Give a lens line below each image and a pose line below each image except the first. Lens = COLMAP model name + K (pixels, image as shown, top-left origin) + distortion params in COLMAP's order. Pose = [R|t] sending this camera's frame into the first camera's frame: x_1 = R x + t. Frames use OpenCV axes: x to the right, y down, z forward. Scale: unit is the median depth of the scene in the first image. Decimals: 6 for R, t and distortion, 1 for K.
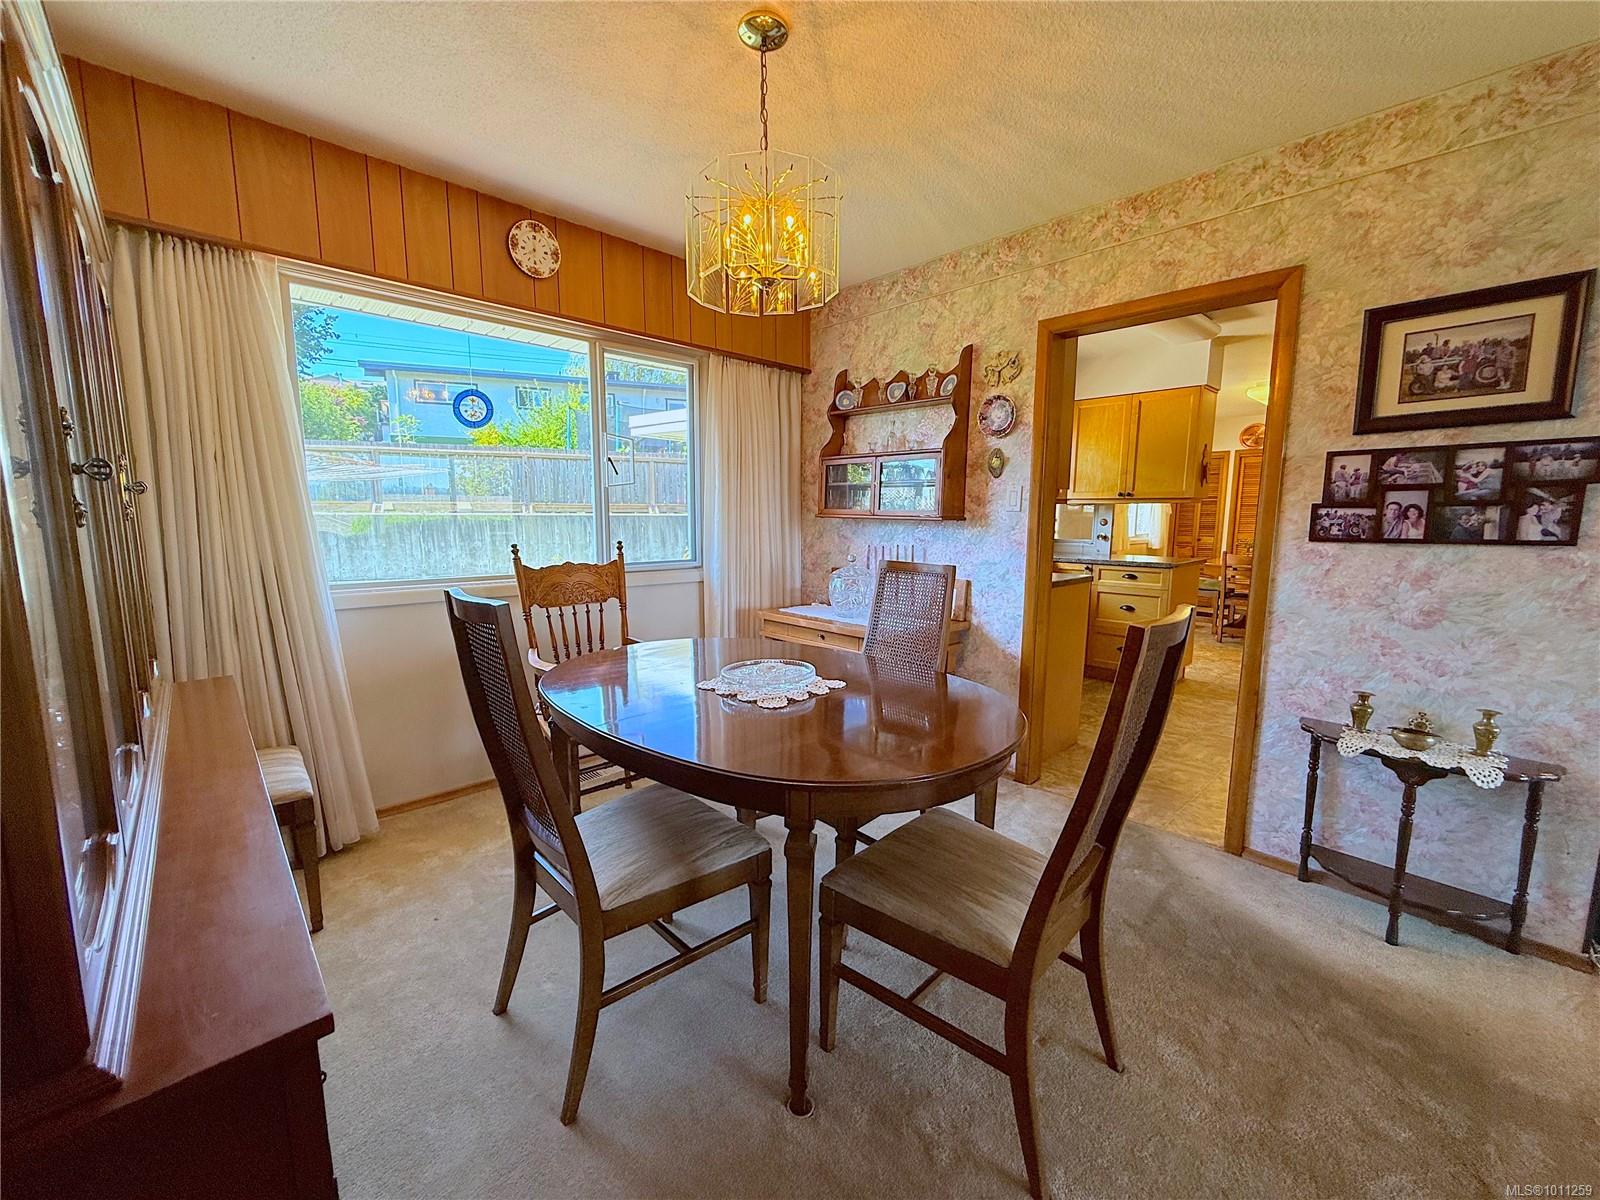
lens RADIAL K [[635.9, 0, 795.9], [0, 635.9, 600.7], [0, 0, 1]] dist [-0.002660, 0.000461]
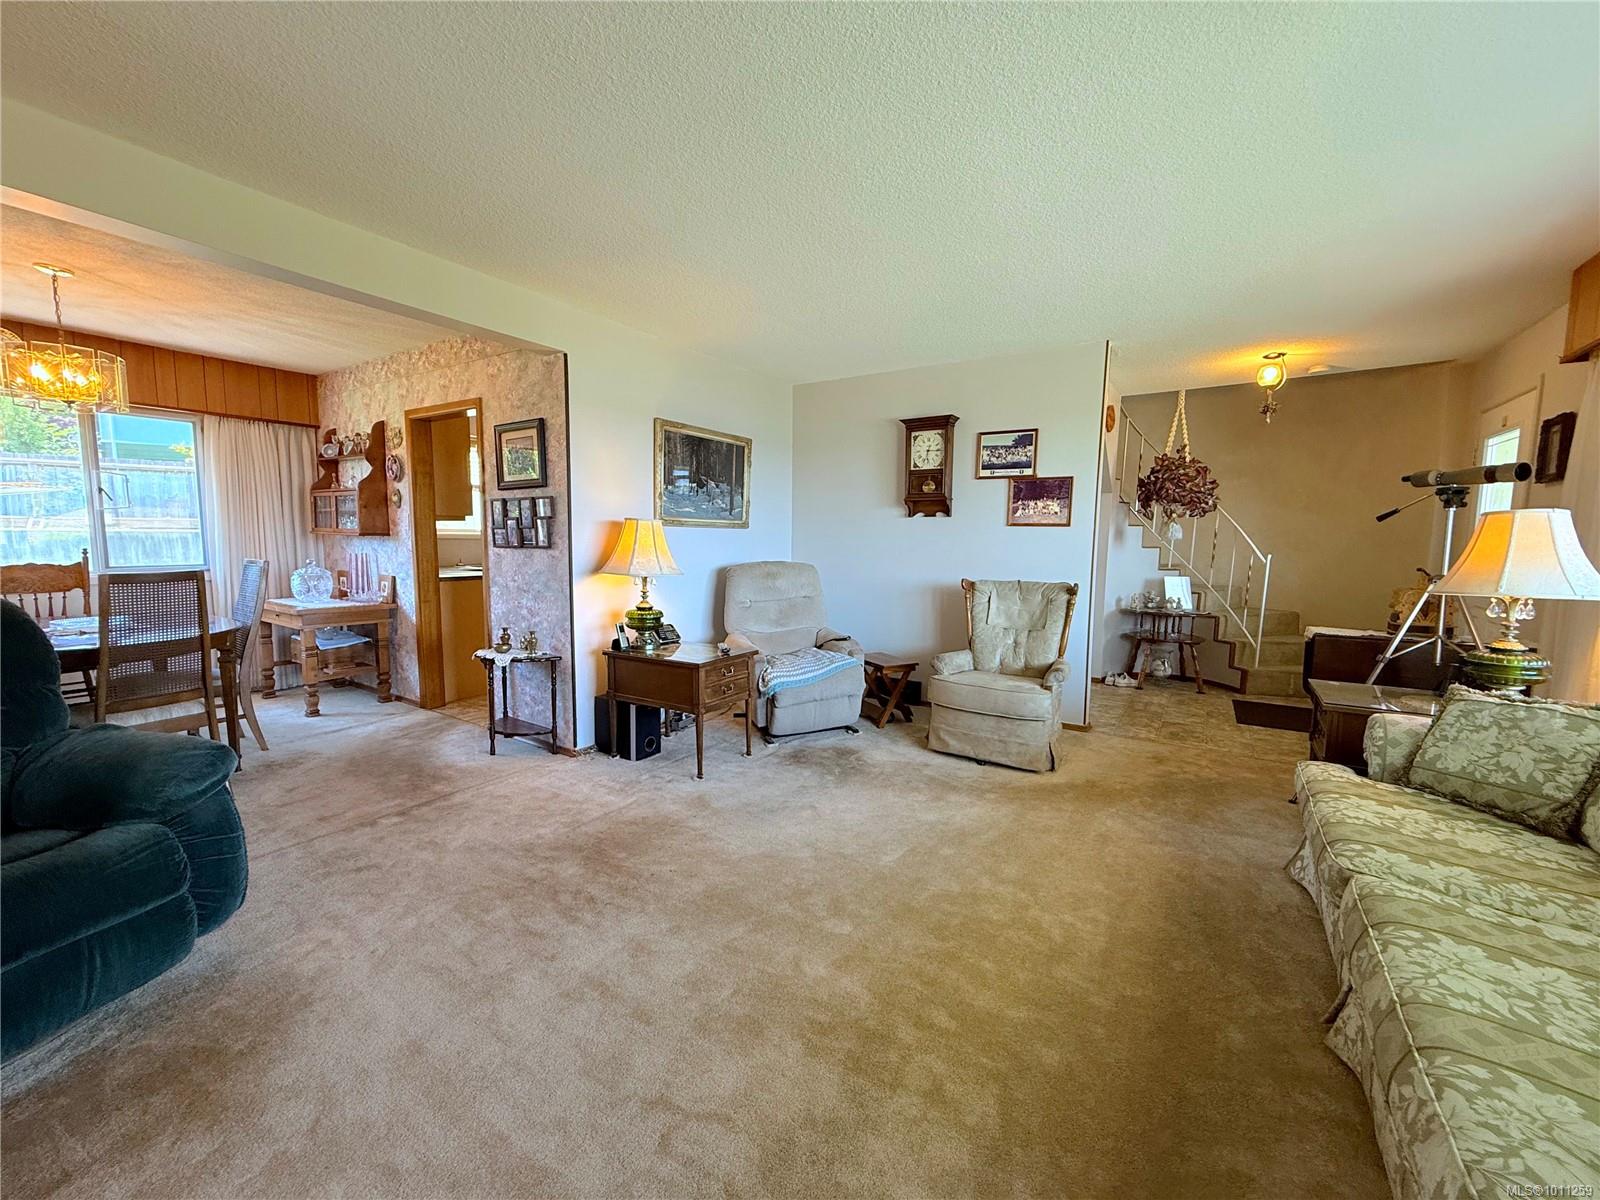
lens RADIAL K [[635.9, 0, 795.9], [0, 635.9, 600.7], [0, 0, 1]] dist [-0.002660, 0.000461]
pose [[0.971139, -0.016866, 0.237917, 1.209846], [0.024244, 0.999311, -0.028118, 0.131681], [-0.237278, 0.033075, 0.970878, -0.970117]]
